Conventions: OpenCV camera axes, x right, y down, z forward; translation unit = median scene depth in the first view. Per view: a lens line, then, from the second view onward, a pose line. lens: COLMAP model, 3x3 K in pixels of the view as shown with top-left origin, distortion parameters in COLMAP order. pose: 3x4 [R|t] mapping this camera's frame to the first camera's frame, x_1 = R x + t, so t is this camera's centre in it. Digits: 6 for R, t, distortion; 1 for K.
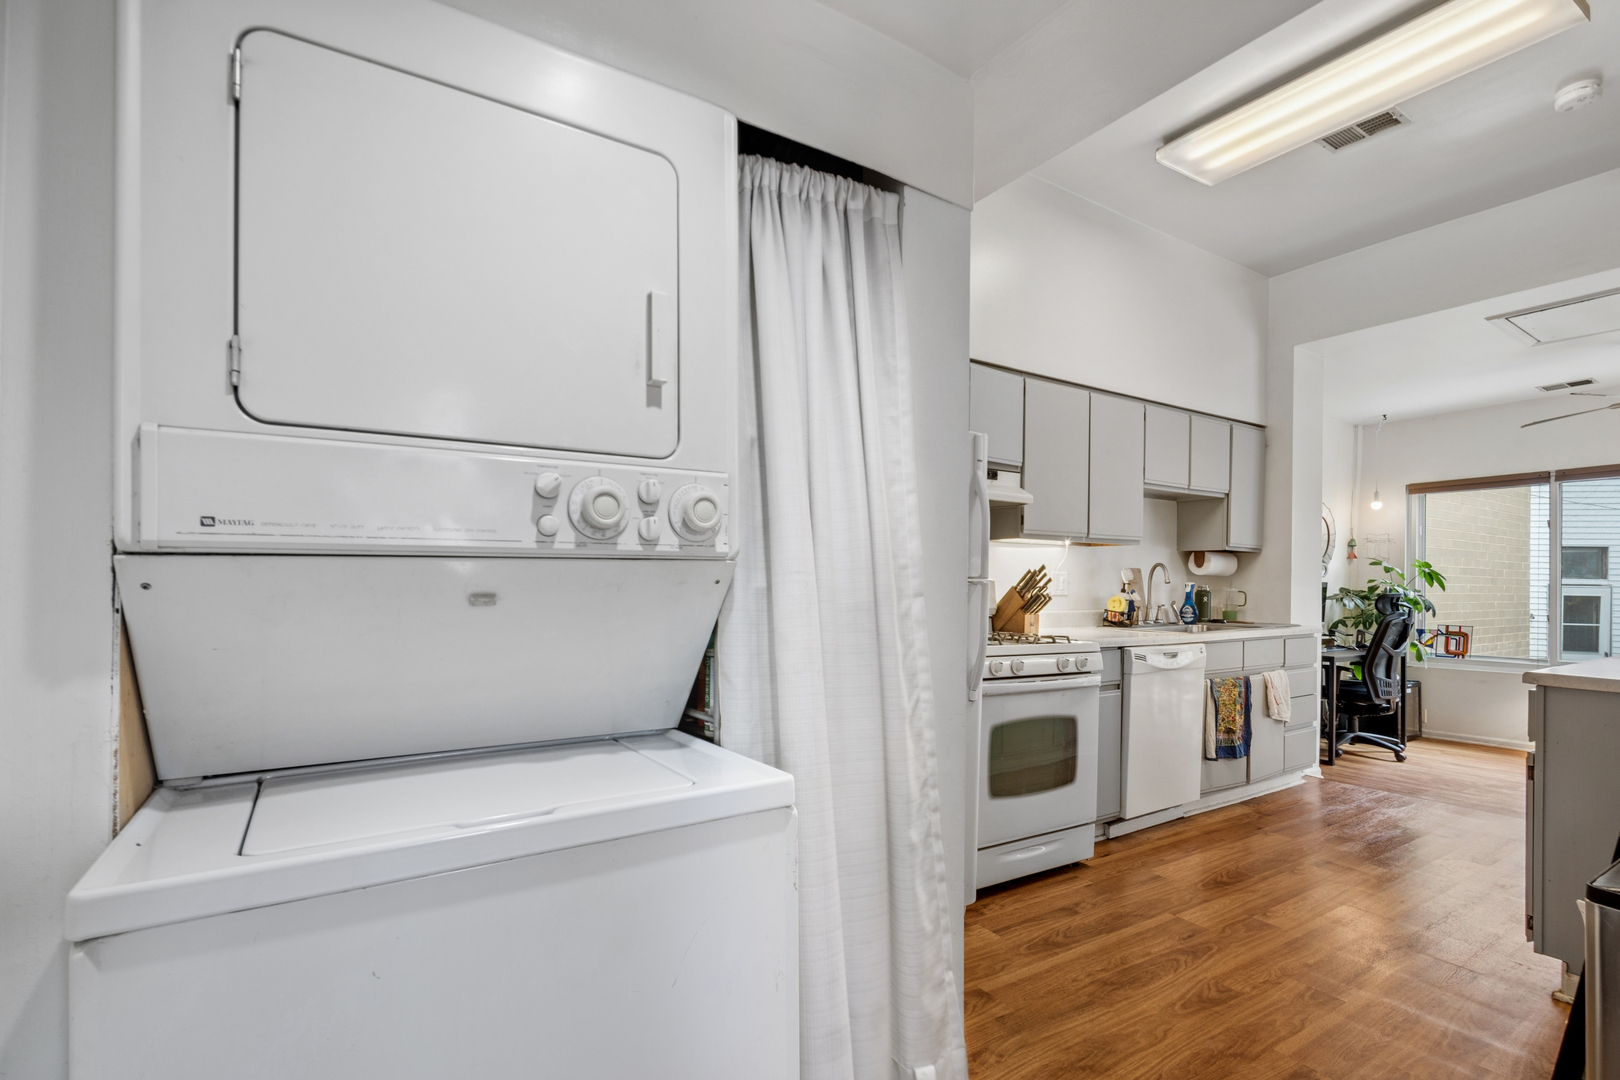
lens RADIAL K [[757.9, 0, 808.4], [0, 757.9, 576.6], [0, 0, 1]] dist [0.002138, -0.000444]
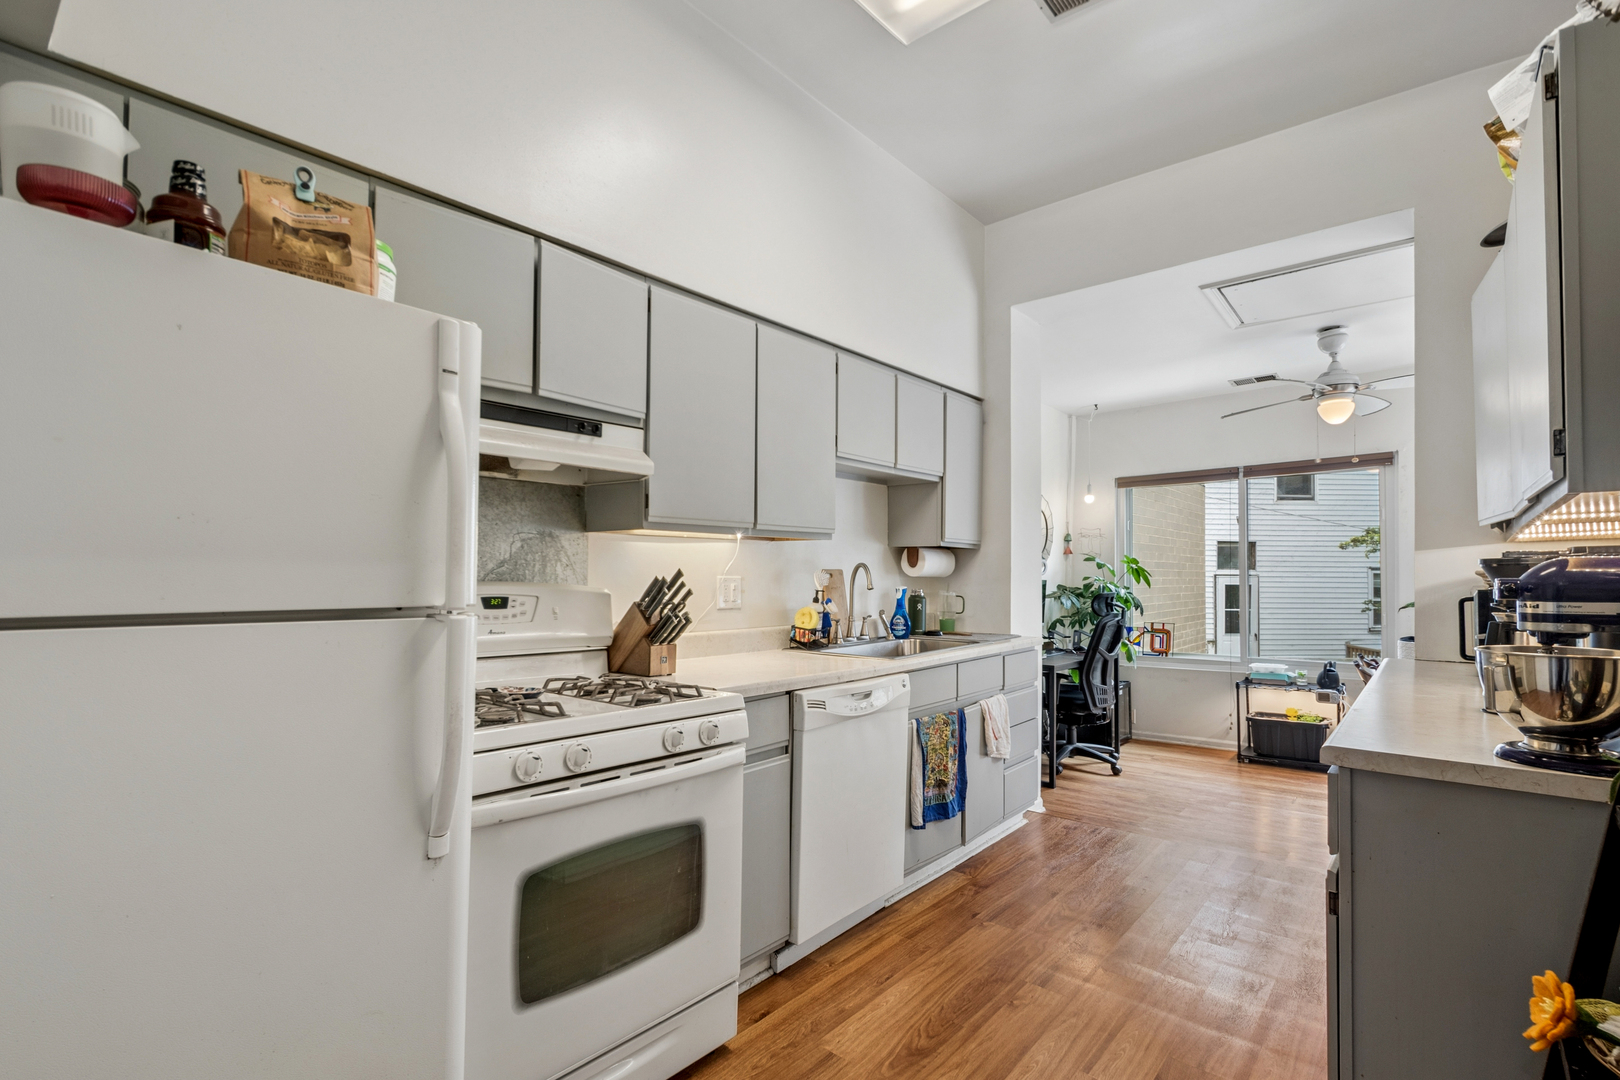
lens RADIAL K [[758.9, 0, 809.6], [0, 758.9, 565.1], [0, 0, 1]] dist [-0.001778, -0.000210]
pose [[0.954980, -0.005336, 0.296623, 0.176101], [0.006488, 0.999975, -0.002899, -0.013527], [-0.296600, 0.004693, 0.954990, 0.266086]]
